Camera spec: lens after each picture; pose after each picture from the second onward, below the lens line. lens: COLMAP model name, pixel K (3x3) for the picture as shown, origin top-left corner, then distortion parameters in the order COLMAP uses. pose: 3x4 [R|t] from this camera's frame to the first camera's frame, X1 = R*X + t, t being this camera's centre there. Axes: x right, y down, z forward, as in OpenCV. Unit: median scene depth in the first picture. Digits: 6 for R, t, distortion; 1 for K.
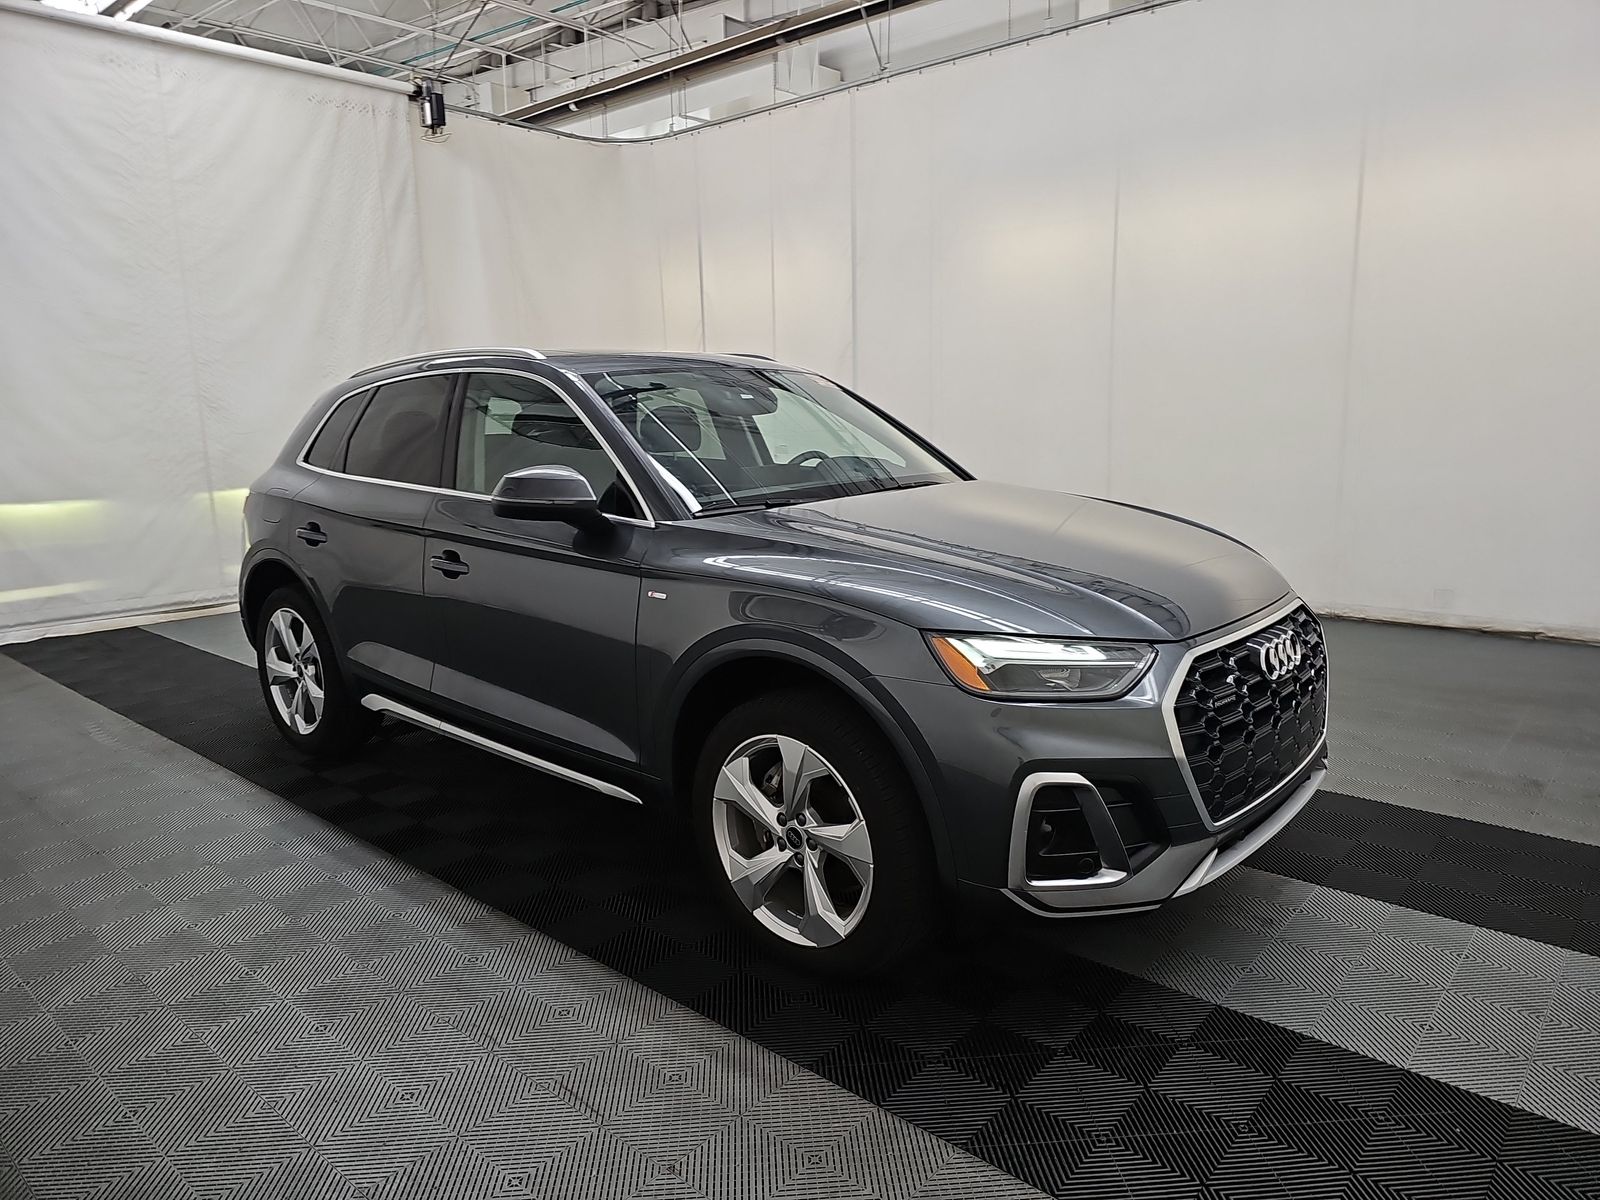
lens RADIAL K [[1055.3, 0, 800.0], [0, 1055.3, 600.0], [0, 0, 1]] dist [0.005499, -0.016163]
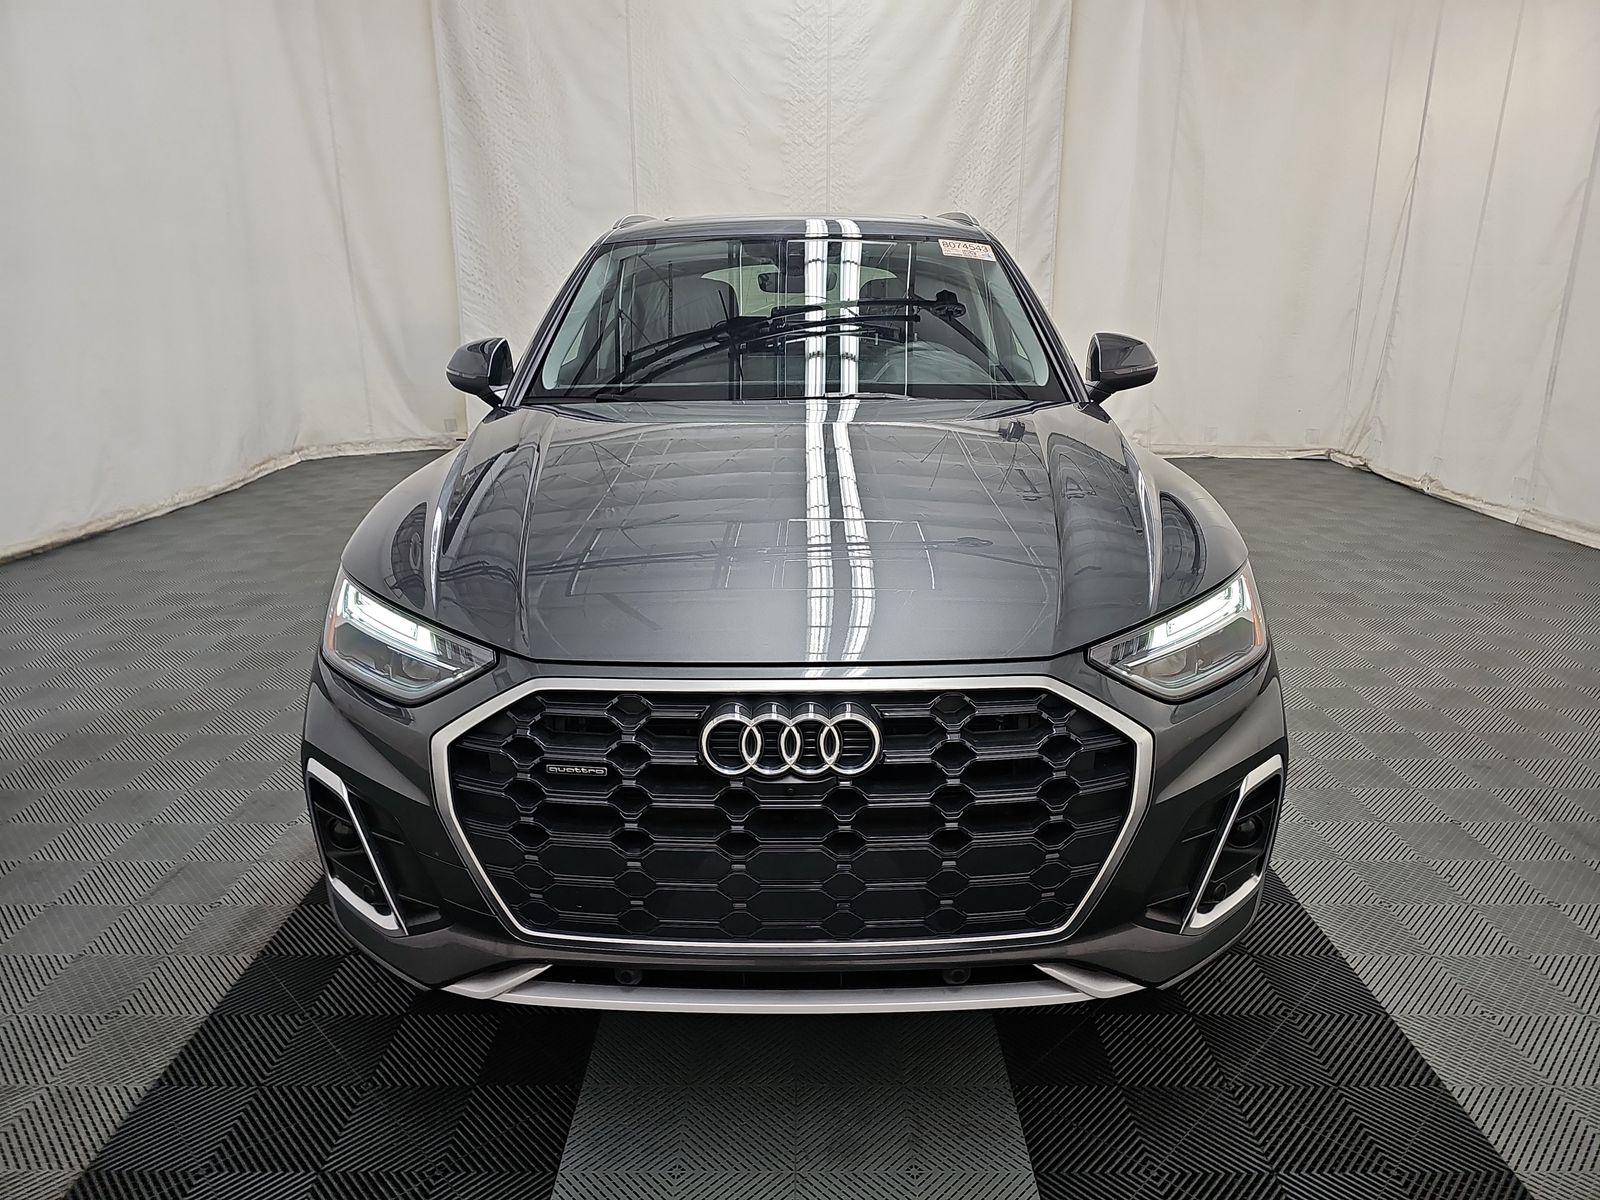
lens RADIAL K [[1055.3, 0, 800.0], [0, 1055.3, 600.0], [0, 0, 1]] dist [0.005499, -0.016163]
pose [[0.652950, 0.235694, -0.719794, 0.466049], [-0.141495, 0.971577, 0.189784, -0.075367], [0.744066, -0.022073, 0.667741, 0.328423]]
